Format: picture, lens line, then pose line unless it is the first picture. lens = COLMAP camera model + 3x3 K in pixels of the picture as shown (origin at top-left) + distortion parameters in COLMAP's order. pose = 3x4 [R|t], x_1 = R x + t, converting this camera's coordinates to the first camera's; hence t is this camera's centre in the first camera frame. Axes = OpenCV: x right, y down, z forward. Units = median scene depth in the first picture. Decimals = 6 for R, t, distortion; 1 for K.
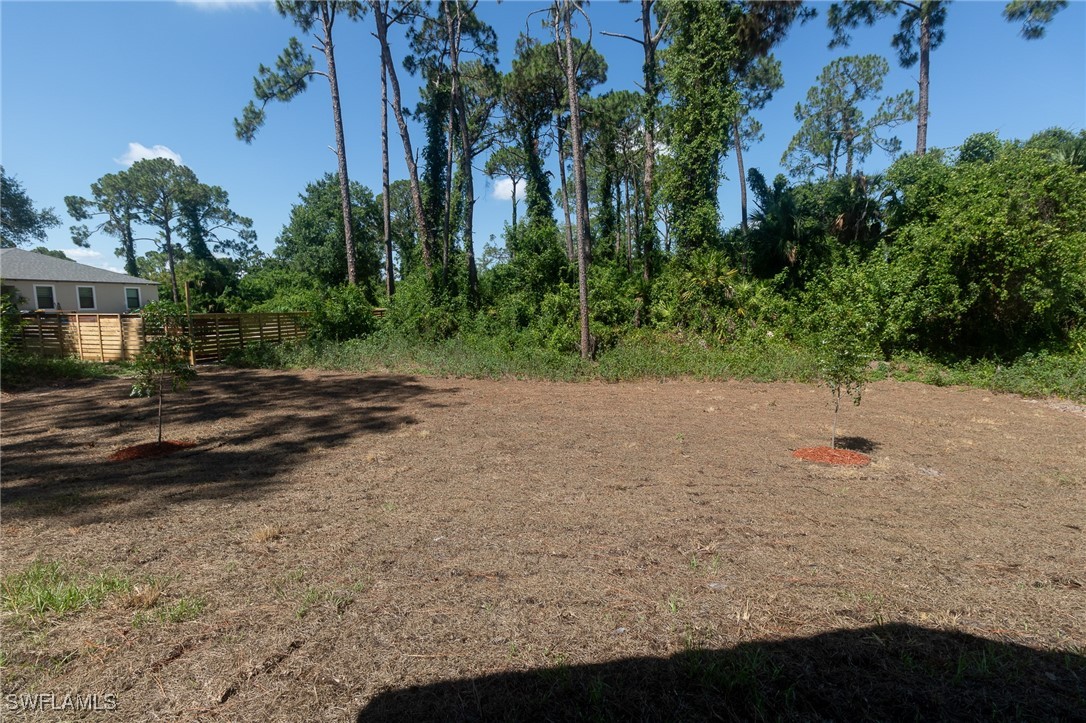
lens RADIAL K [[498.1, 0, 542.5], [0, 498.1, 359.0], [0, 0, 1]] dist [0.003973, 0.000882]
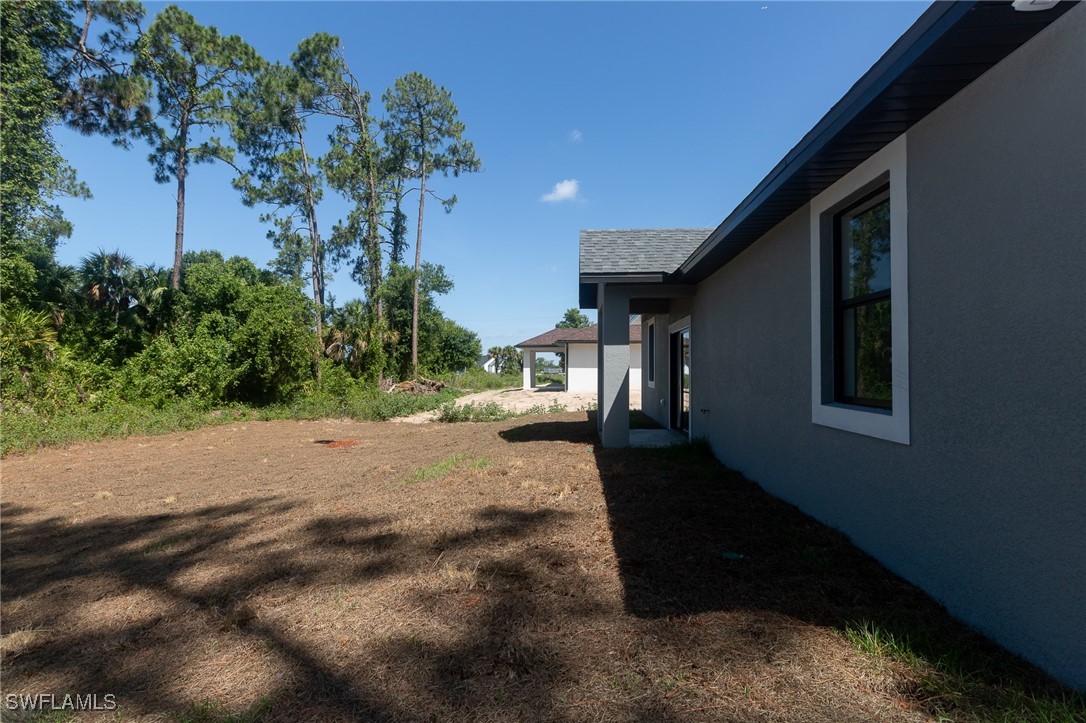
lens RADIAL K [[494.7, 0, 541.7], [0, 494.7, 361.3], [0, 0, 1]] dist [0.000440, 0.000409]
pose [[0.053954, 0.028374, 0.998140, -0.463190], [0.104861, 0.993908, -0.033922, 0.006320], [-0.993022, 0.106496, 0.050650, 0.031260]]
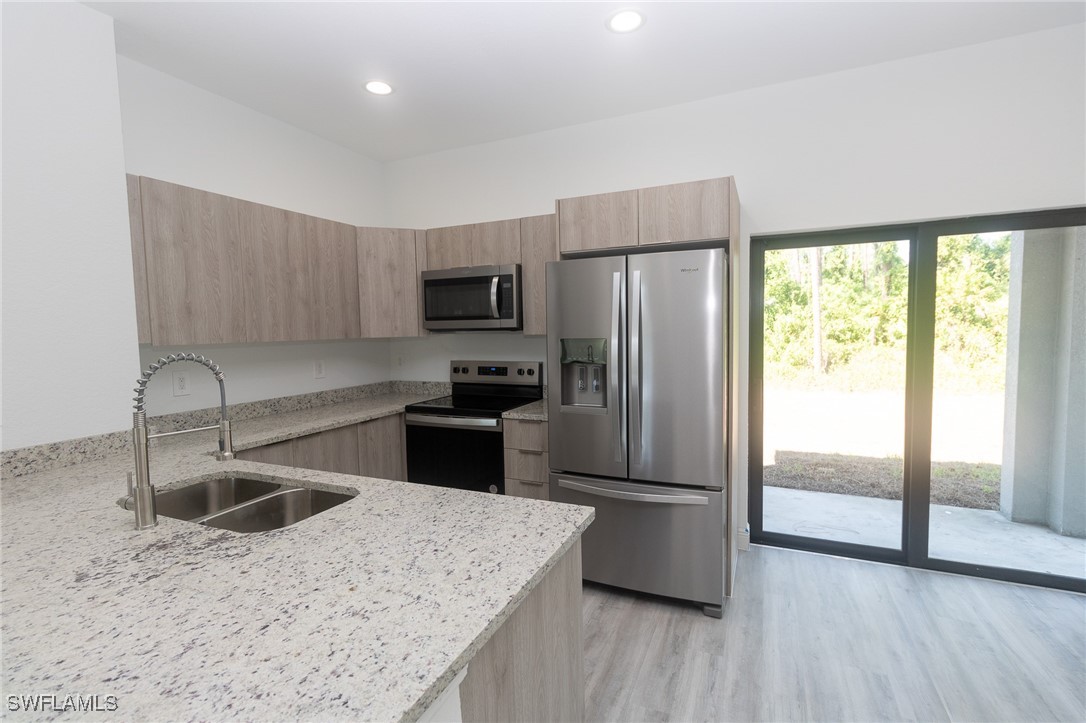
lens RADIAL K [[498.1, 0, 542.5], [0, 498.1, 359.0], [0, 0, 1]] dist [0.003973, 0.000882]
pose [[0.920127, 0.015490, -0.391314, -0.039907], [-0.030469, 0.999020, -0.032099, 0.021160], [0.390434, 0.041458, 0.919697, -0.244739]]
